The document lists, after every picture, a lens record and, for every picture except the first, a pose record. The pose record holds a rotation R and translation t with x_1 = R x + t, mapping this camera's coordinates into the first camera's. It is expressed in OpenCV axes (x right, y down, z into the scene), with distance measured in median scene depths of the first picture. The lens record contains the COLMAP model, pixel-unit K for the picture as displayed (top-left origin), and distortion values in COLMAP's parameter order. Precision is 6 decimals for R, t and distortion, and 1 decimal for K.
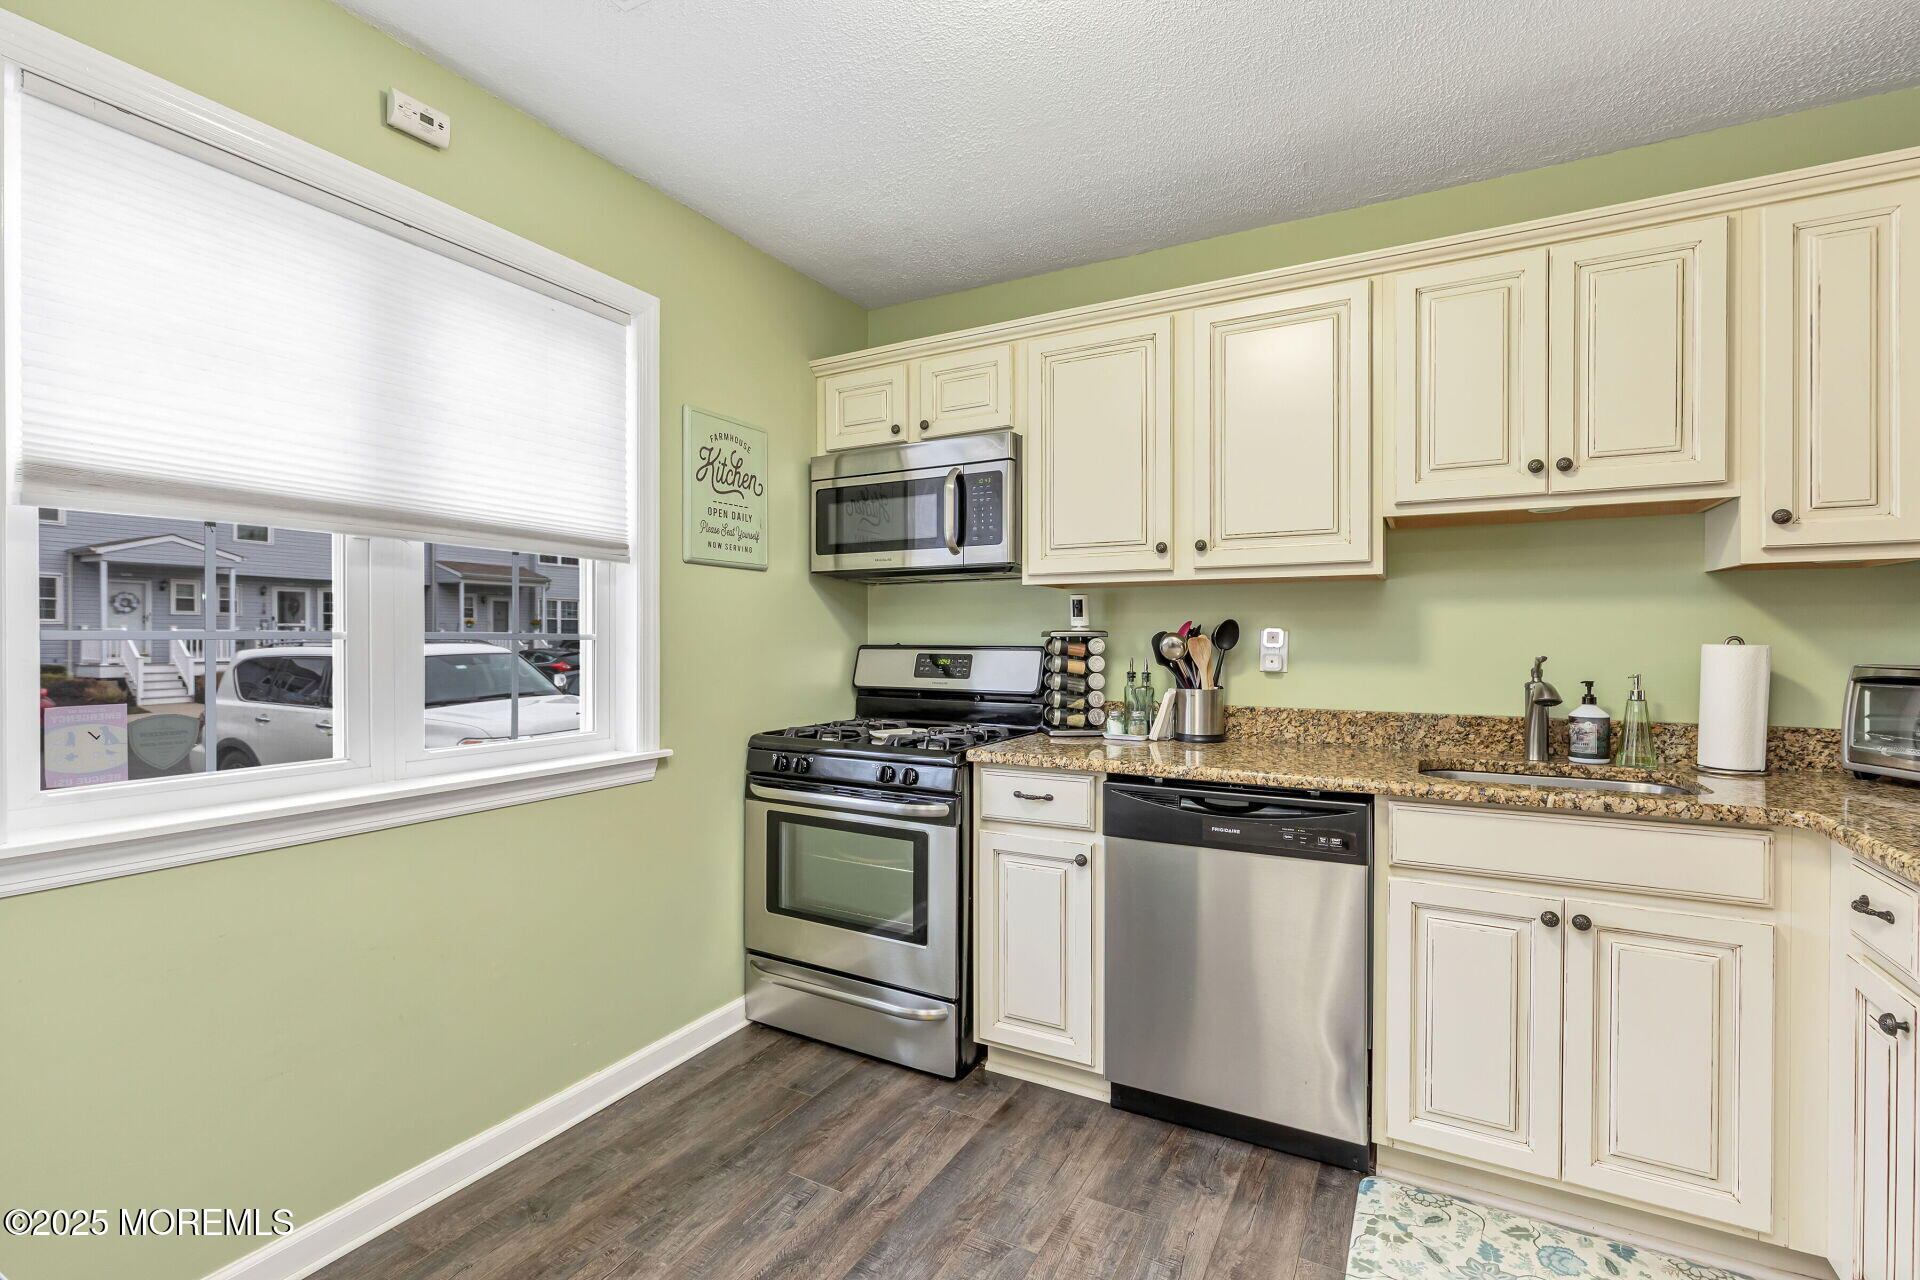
lens RADIAL K [[873.4, 0, 958.5], [0, 873.4, 645.0], [0, 0, 1]] dist [0.003871, 0.001251]
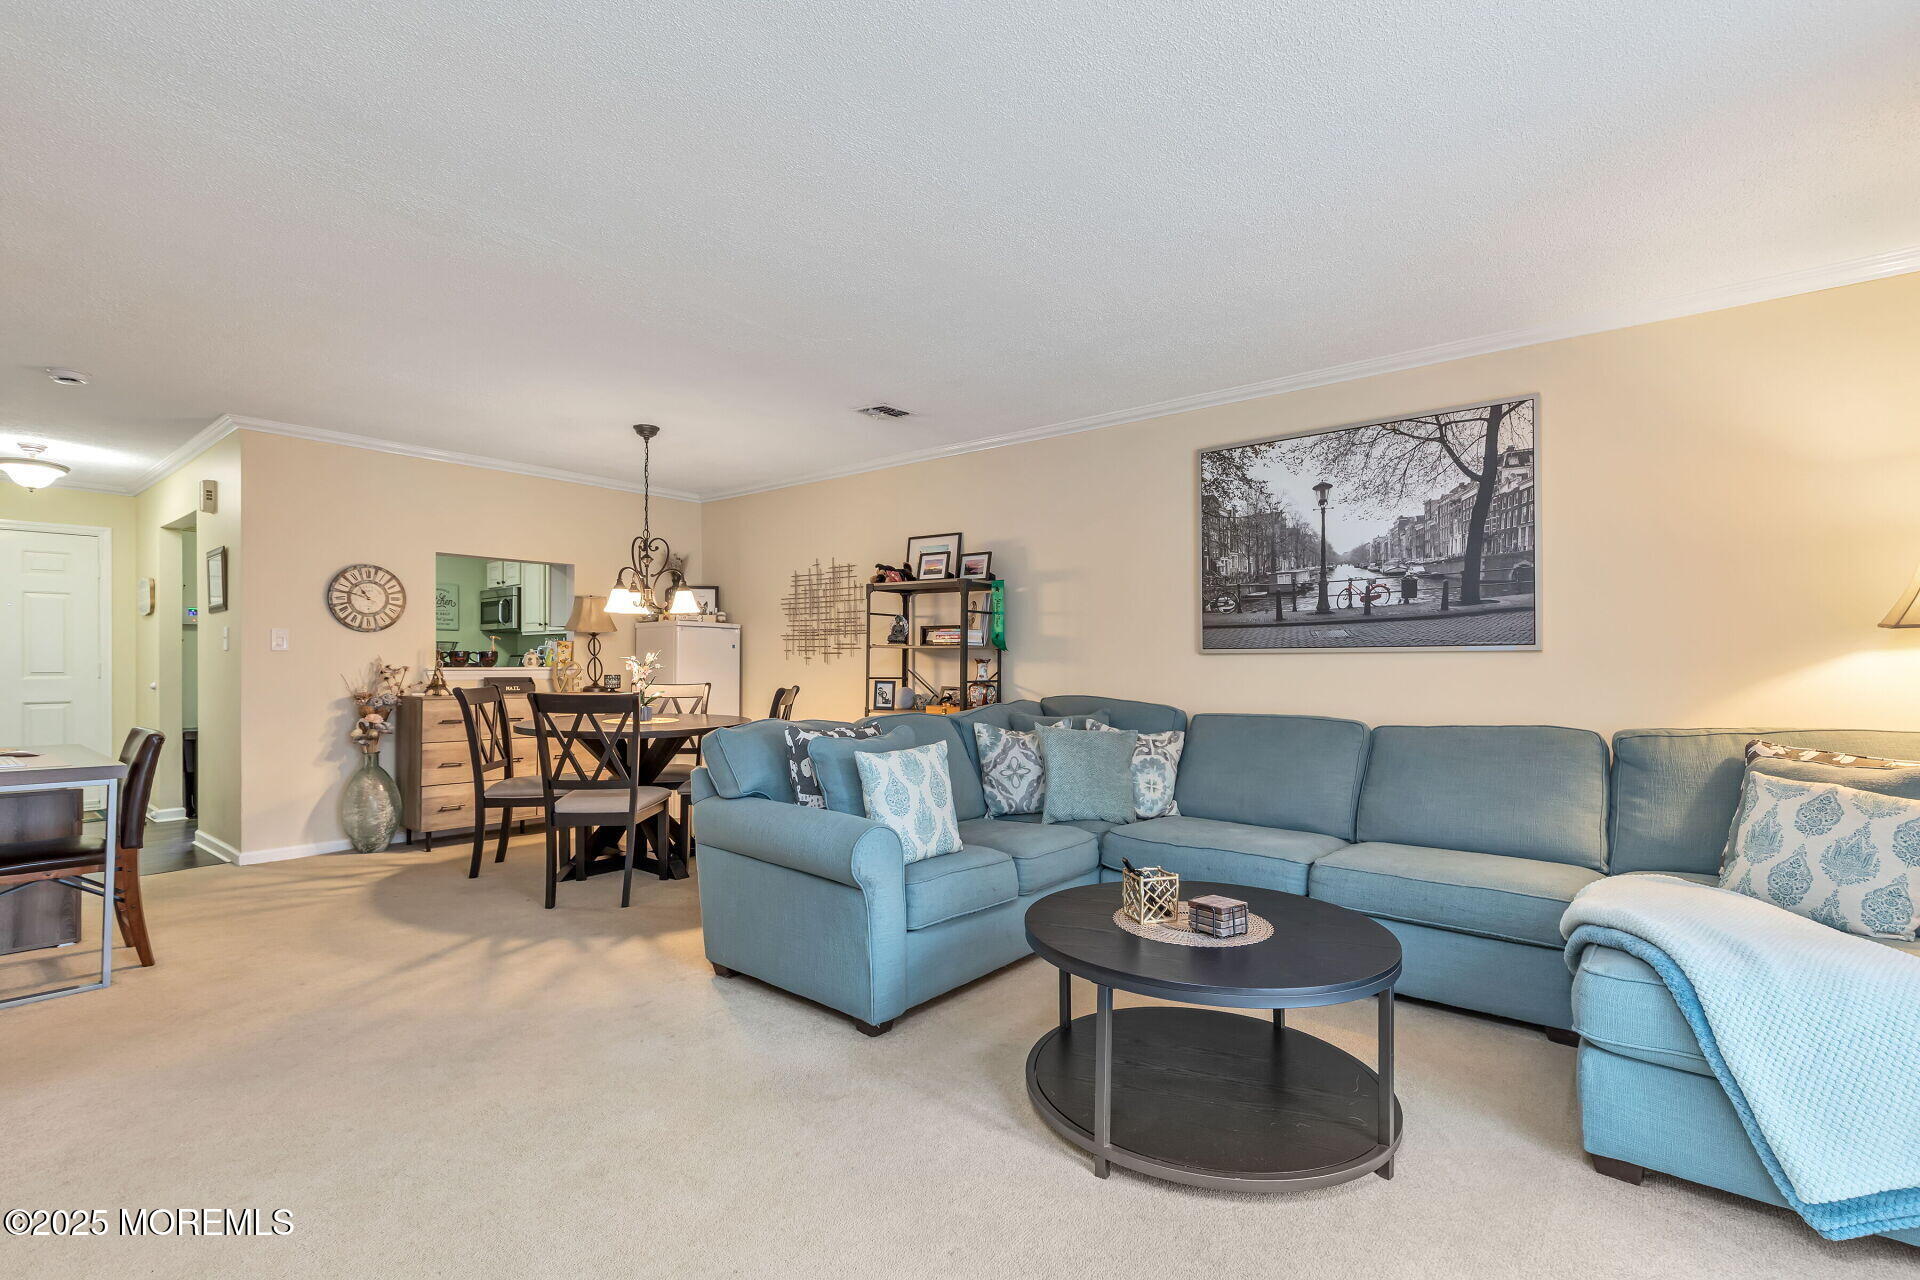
lens RADIAL K [[873.4, 0, 964.4], [0, 873.4, 659.2], [0, 0, 1]] dist [0.003871, 0.001251]
pose [[0.982646, 0.000606, -0.185489, 2.320235], [-0.001569, 0.999986, -0.005044, 0.031873], [0.185483, 0.005248, 0.982633, -1.871274]]
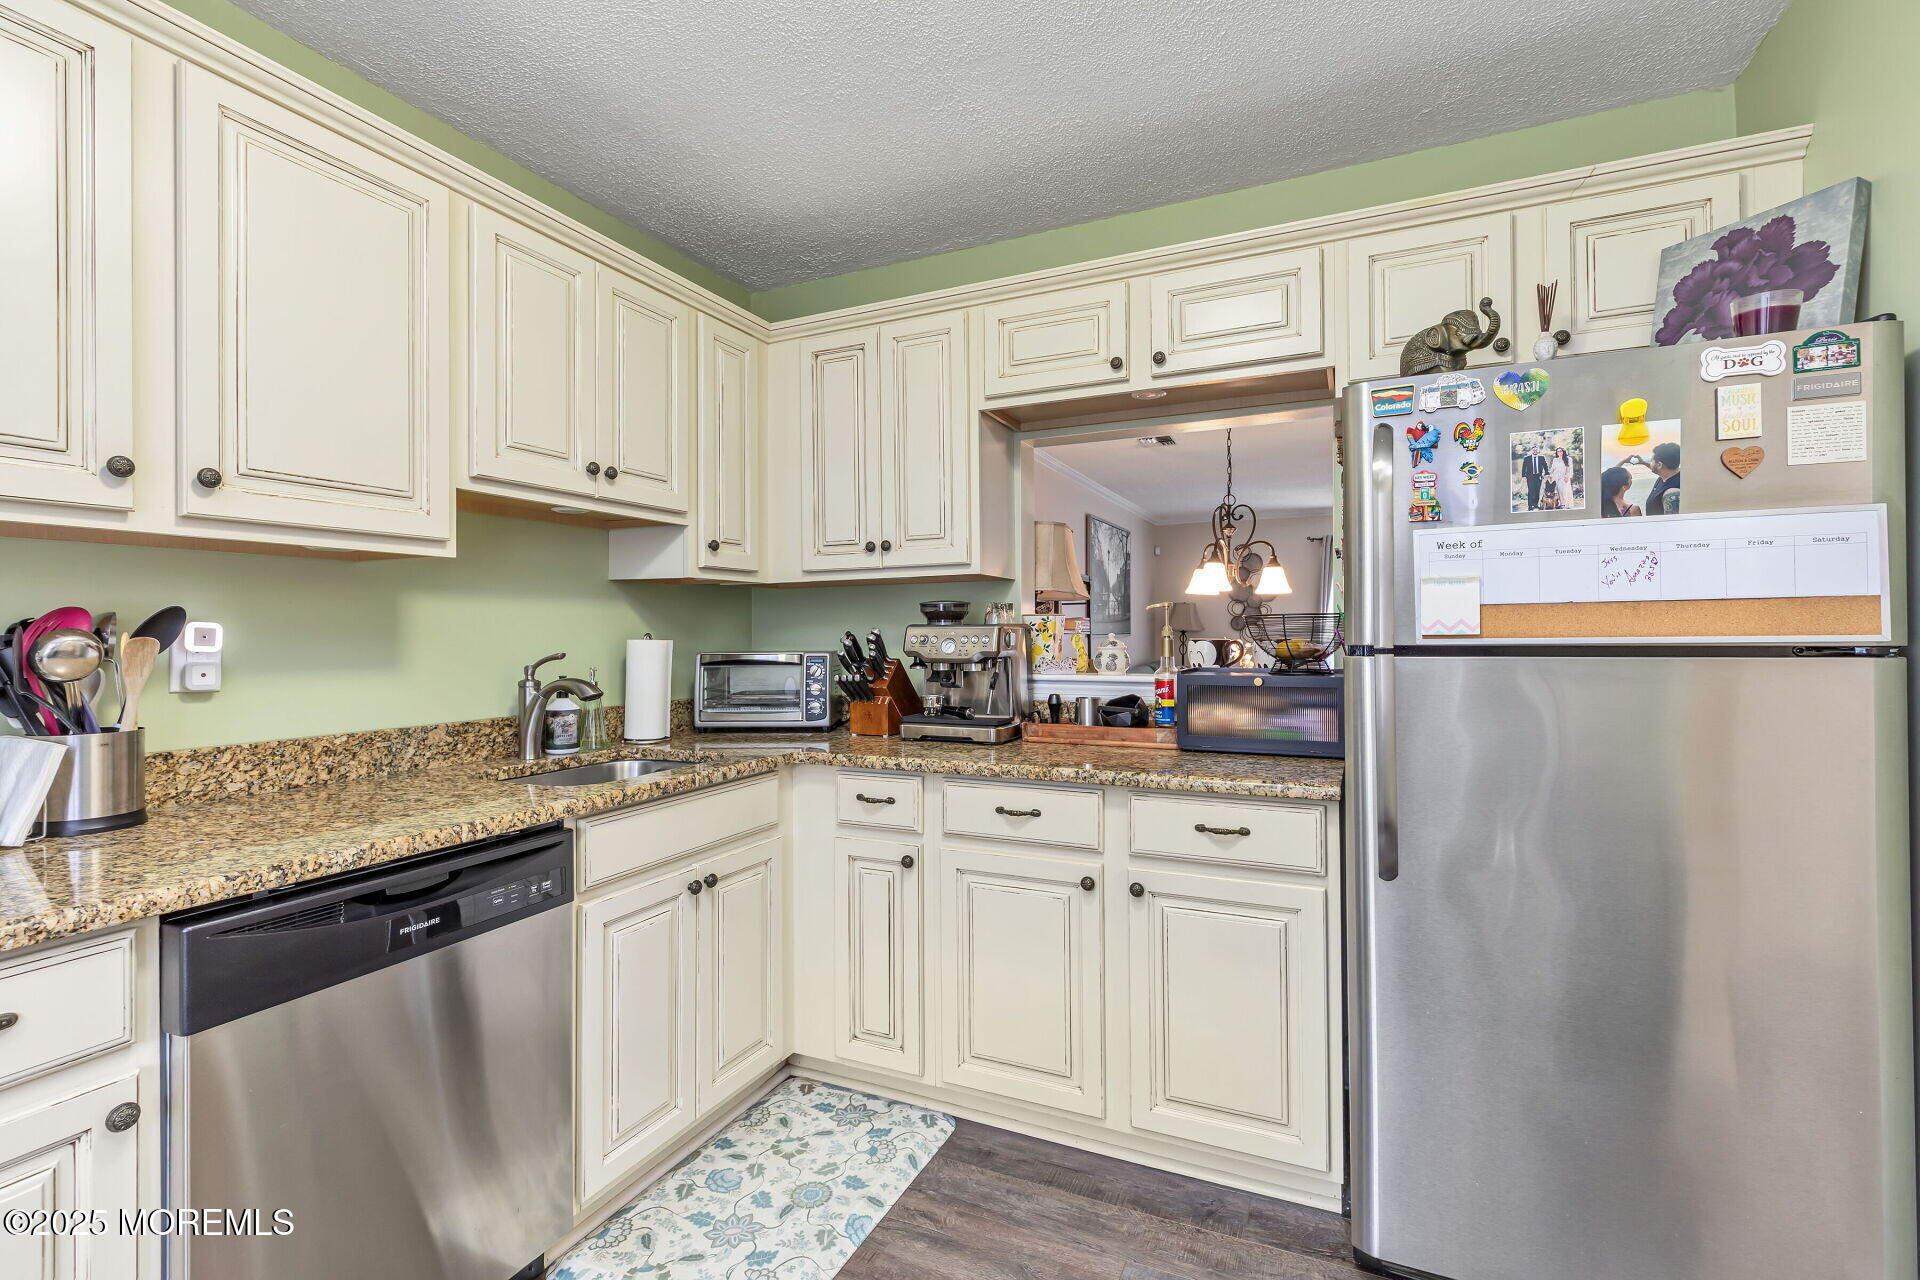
lens RADIAL K [[873.4, 0, 956.1], [0, 873.4, 626.9], [0, 0, 1]] dist [0.003871, 0.001251]
pose [[-0.075882, 0.005123, 0.997104, -0.344513], [0.011053, 0.999930, -0.004296, -0.007670], [-0.997056, 0.010695, -0.075933, 0.562597]]
